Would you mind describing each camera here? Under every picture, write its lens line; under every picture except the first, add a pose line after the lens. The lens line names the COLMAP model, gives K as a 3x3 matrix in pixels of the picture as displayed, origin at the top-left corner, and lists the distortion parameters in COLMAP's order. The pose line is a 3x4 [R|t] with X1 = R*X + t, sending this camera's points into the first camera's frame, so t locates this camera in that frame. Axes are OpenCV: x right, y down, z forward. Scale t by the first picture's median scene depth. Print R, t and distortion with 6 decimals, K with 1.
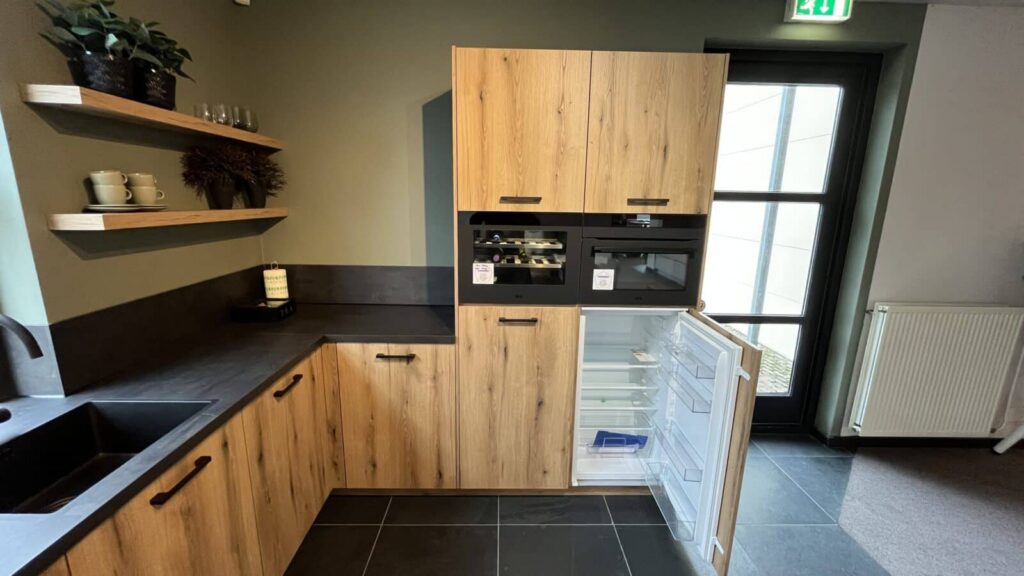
lens RADIAL K [[414.4, 0, 509.4], [0, 414.4, 287.9], [0, 0, 1]] dist [-0.001235, -0.000178]
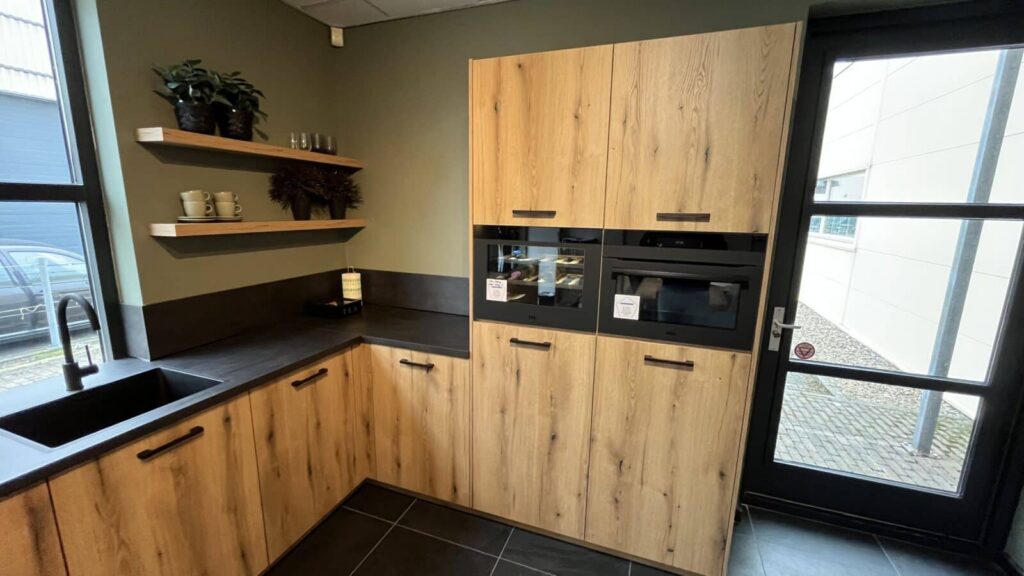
lens RADIAL K [[414.4, 0, 509.4], [0, 414.4, 287.9], [0, 0, 1]] dist [-0.001235, -0.000178]
pose [[0.930304, 0.069019, -0.360237, 0.319744], [-0.078389, 0.996857, -0.011446, -0.031779], [0.358315, 0.038887, 0.932791, 0.119970]]
